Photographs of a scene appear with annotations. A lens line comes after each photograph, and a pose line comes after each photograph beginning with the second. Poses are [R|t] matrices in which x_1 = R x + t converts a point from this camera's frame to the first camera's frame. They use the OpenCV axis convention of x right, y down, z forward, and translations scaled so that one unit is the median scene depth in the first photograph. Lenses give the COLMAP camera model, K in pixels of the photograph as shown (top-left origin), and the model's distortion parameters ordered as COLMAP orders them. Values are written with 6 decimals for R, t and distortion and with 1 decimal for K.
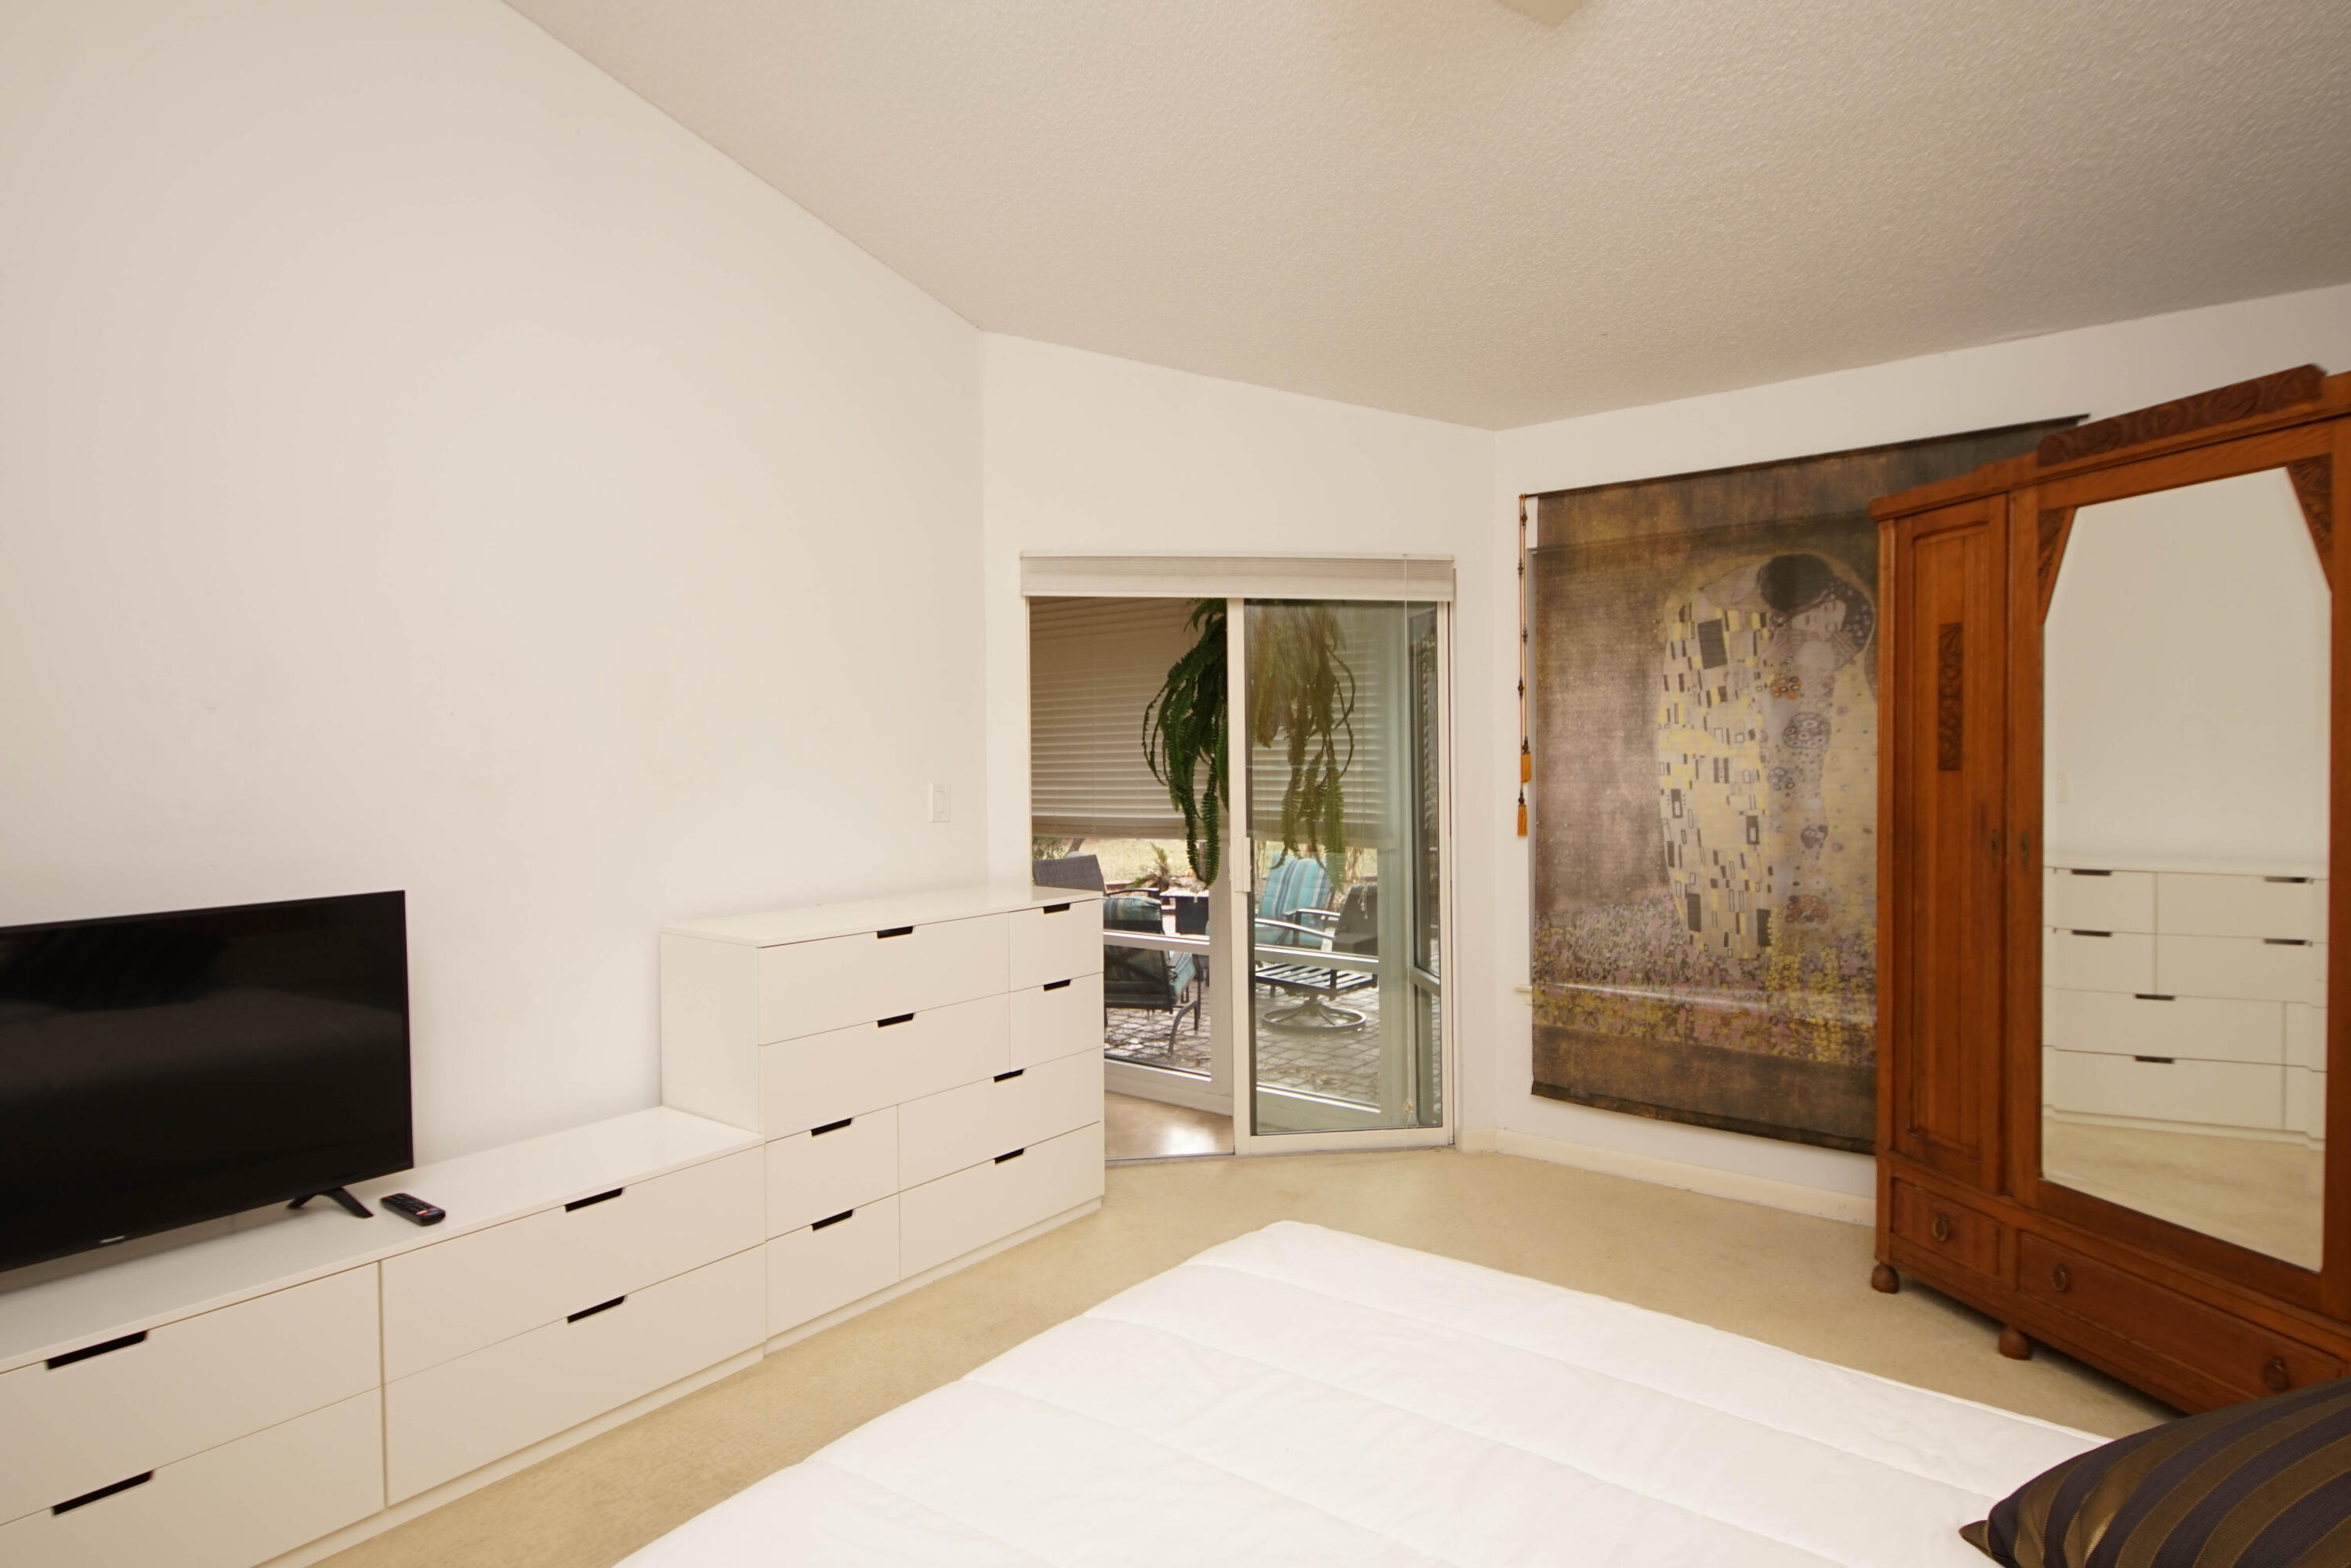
lens RADIAL K [[1260.7, 0, 1171.5], [0, 1260.7, 771.9], [0, 0, 1]] dist [0.029910, -0.028576]
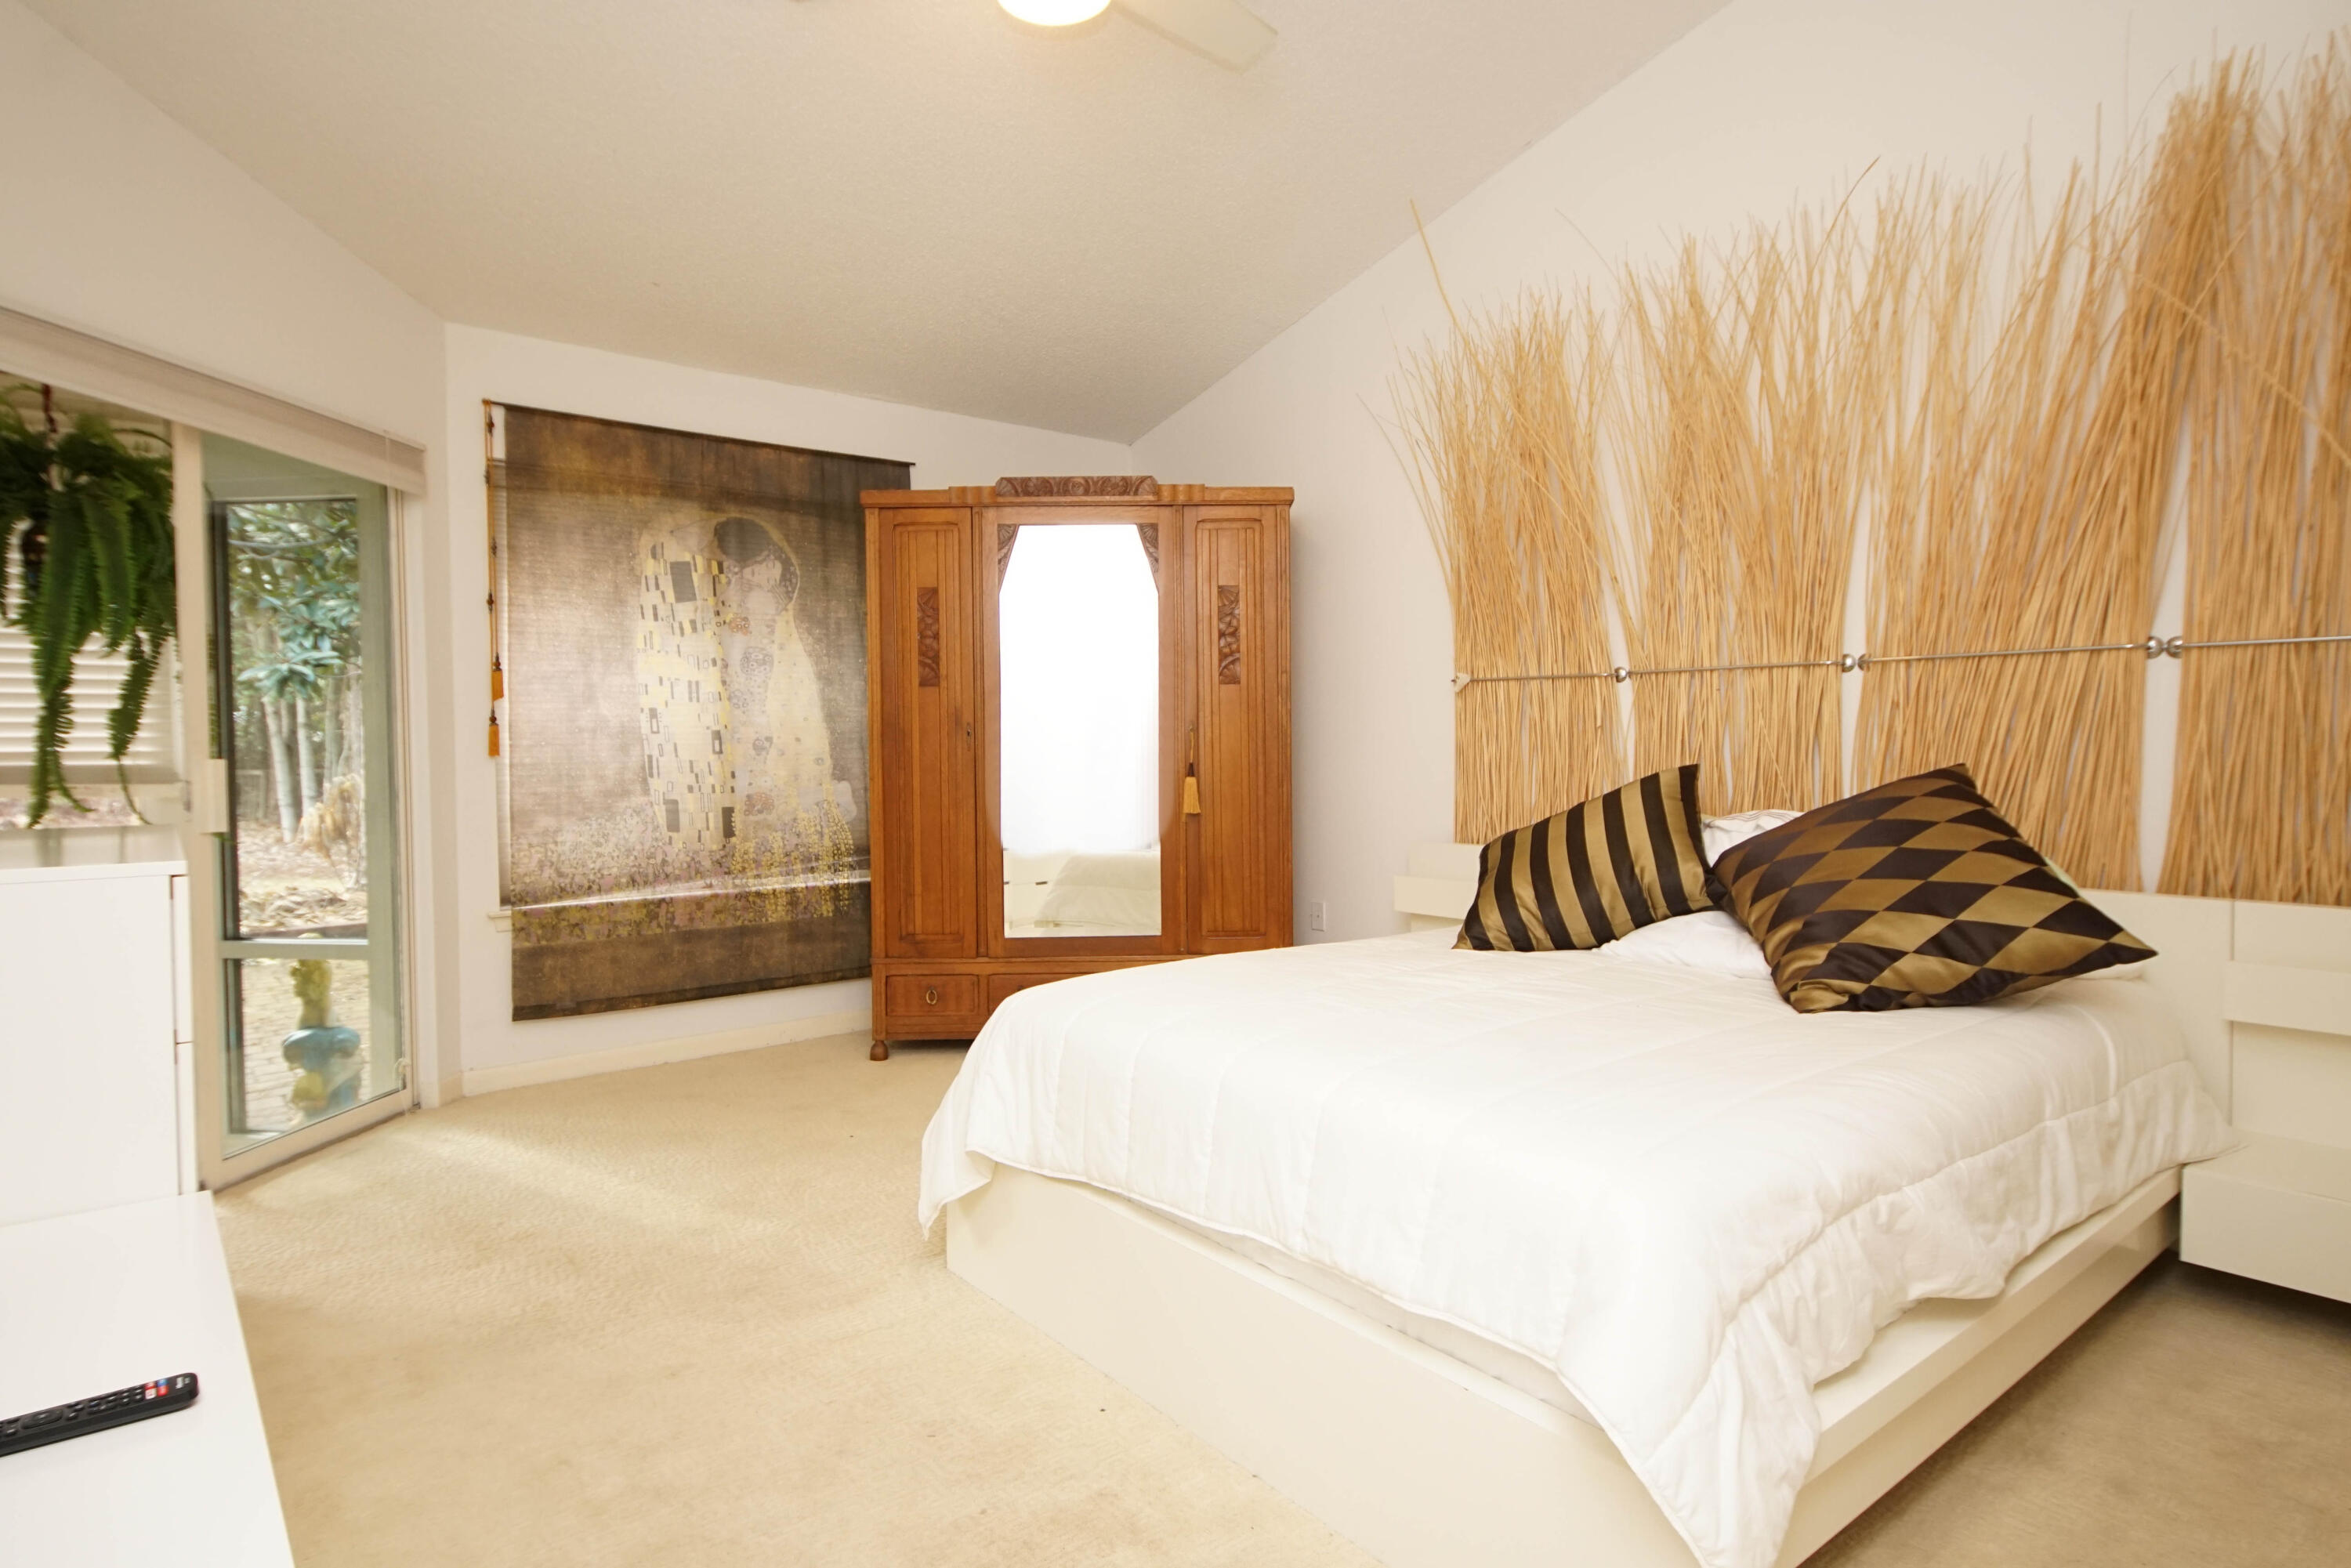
lens RADIAL K [[1260.7, 0, 1161.4], [0, 1260.7, 782.3], [0, 0, 1]] dist [0.029910, -0.028576]
pose [[0.227396, -0.022856, 0.973534, -0.601082], [0.022865, 0.999574, 0.018127, 0.070629], [-0.973534, 0.018138, 0.227822, 0.315245]]
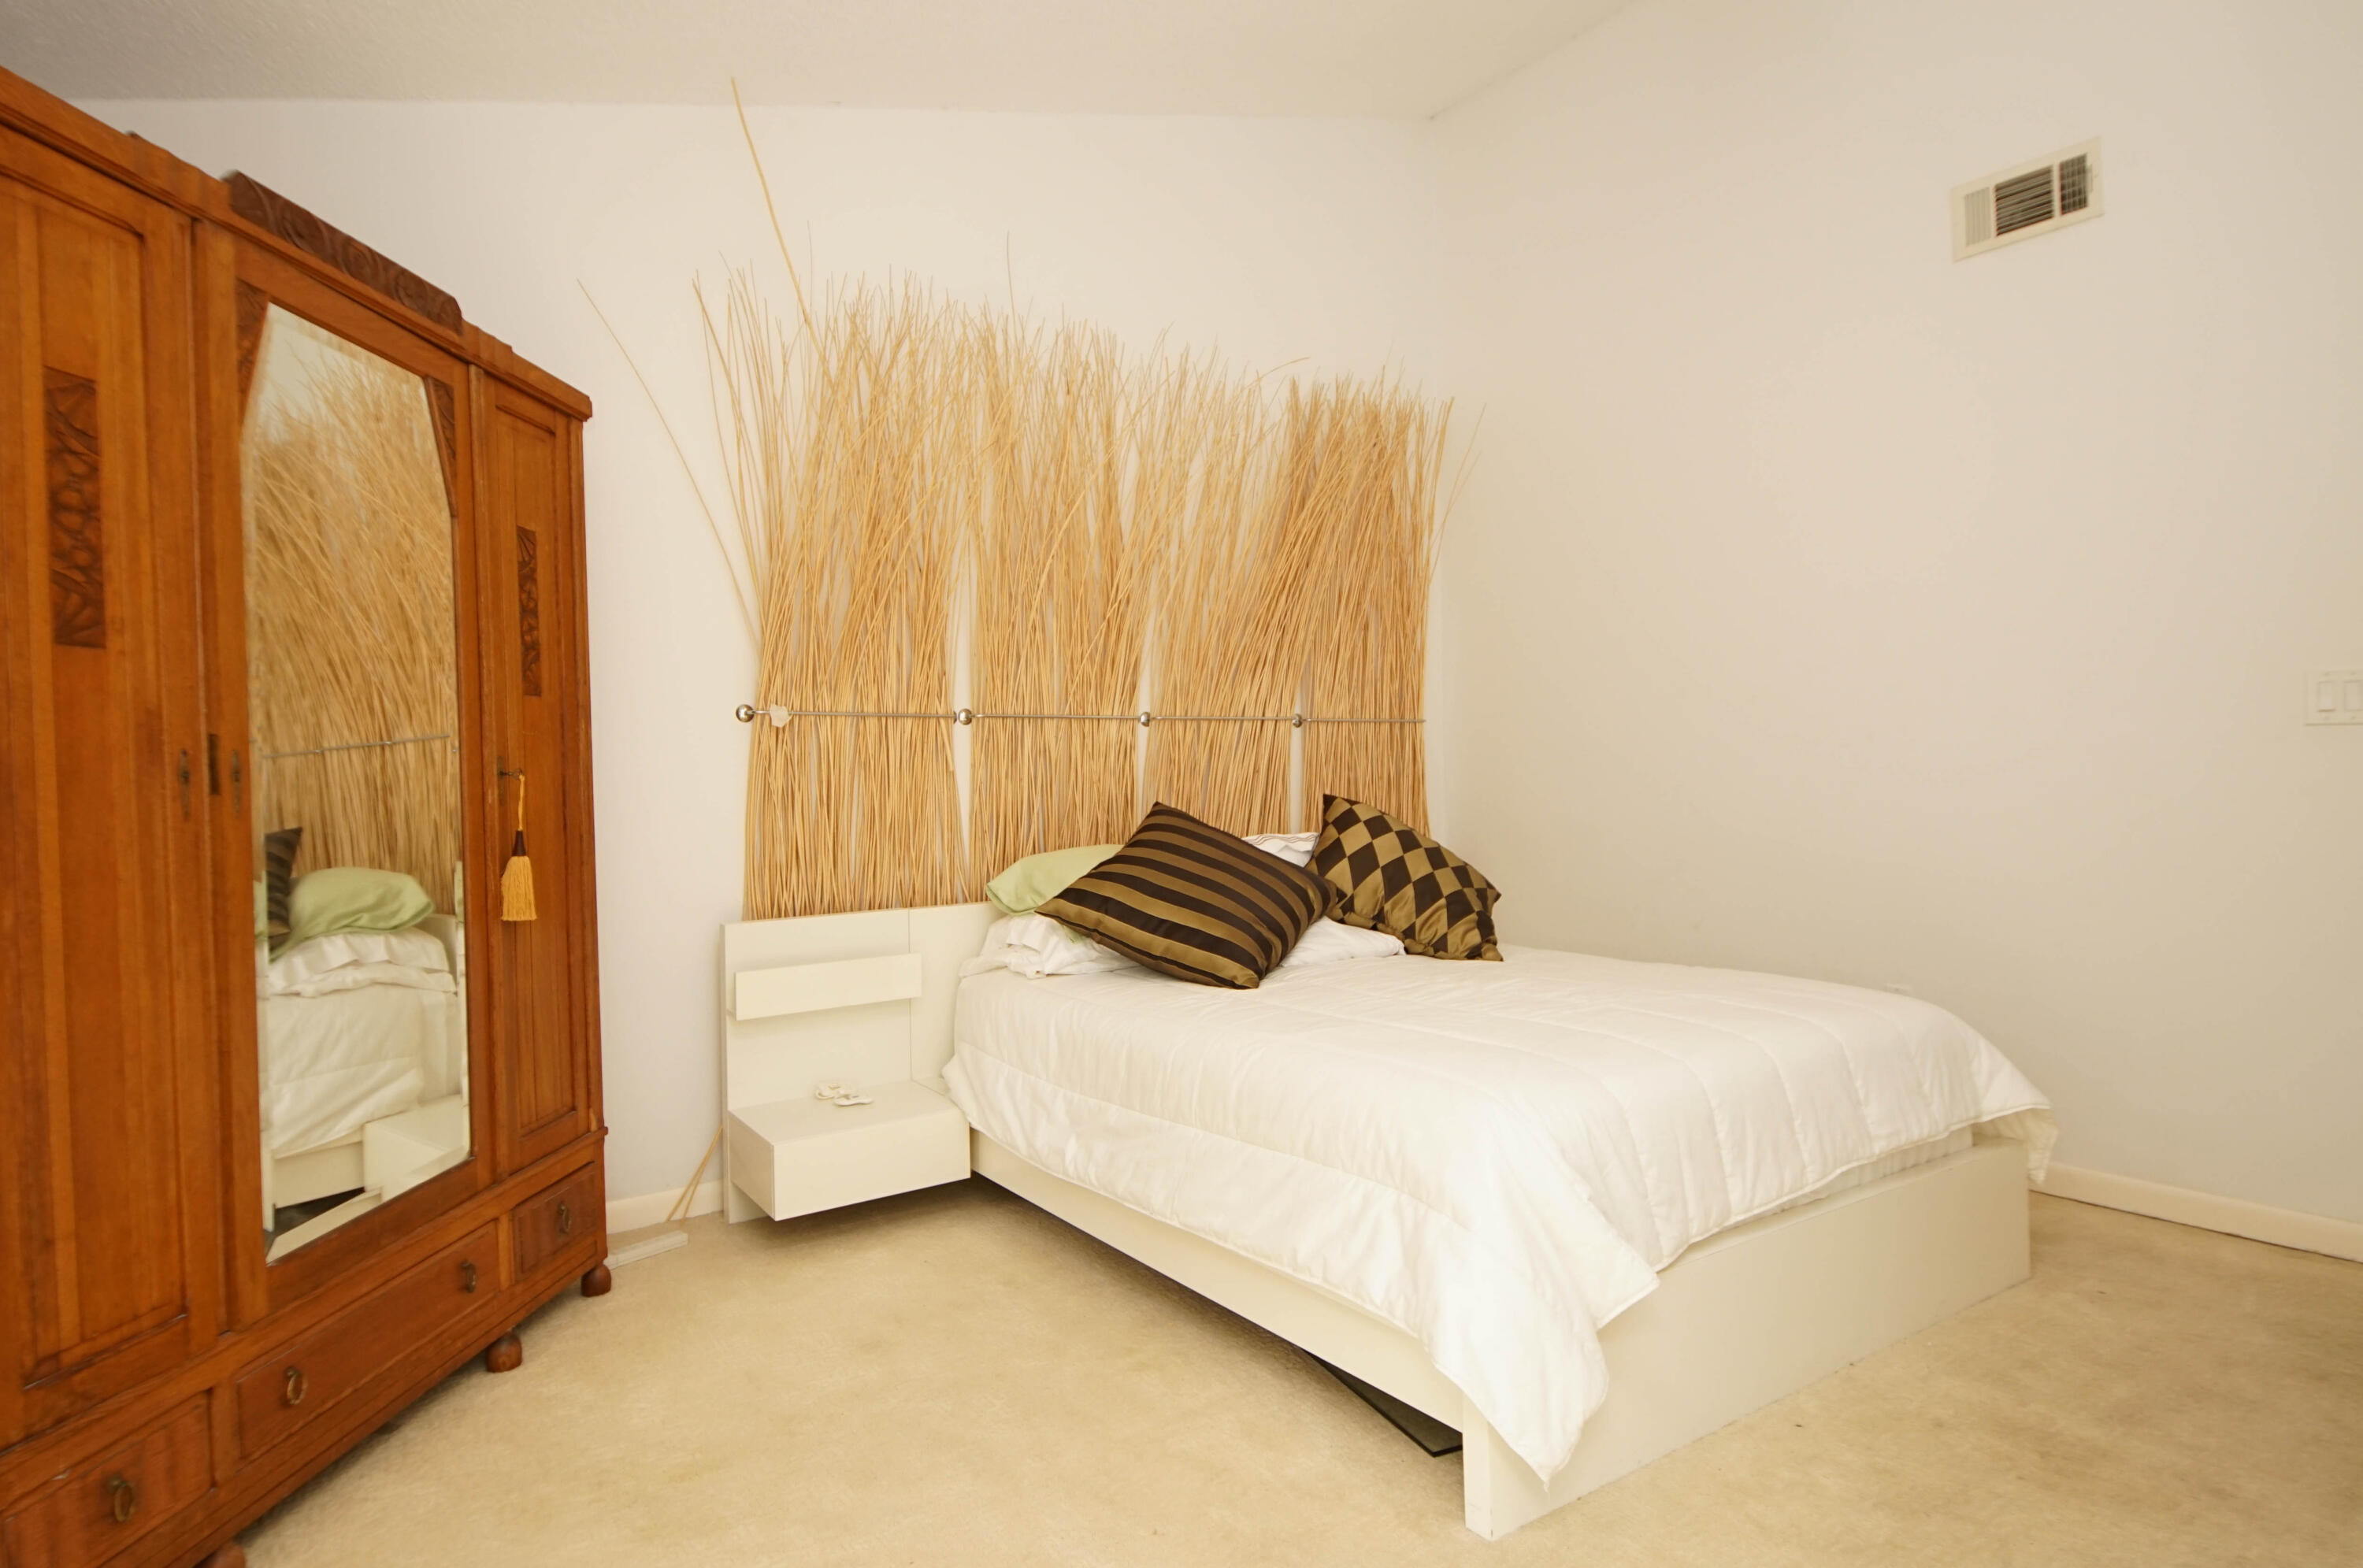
lens RADIAL K [[1267.1, 0, 1181.0], [0, 1267.1, 781.6], [0, 0, 1]] dist [0.029910, -0.028576]
pose [[-0.950714, 0.030815, 0.308535, 0.004485], [0.038162, 0.999113, 0.017804, 0.050166], [-0.307713, 0.028701, -0.951046, 1.075023]]
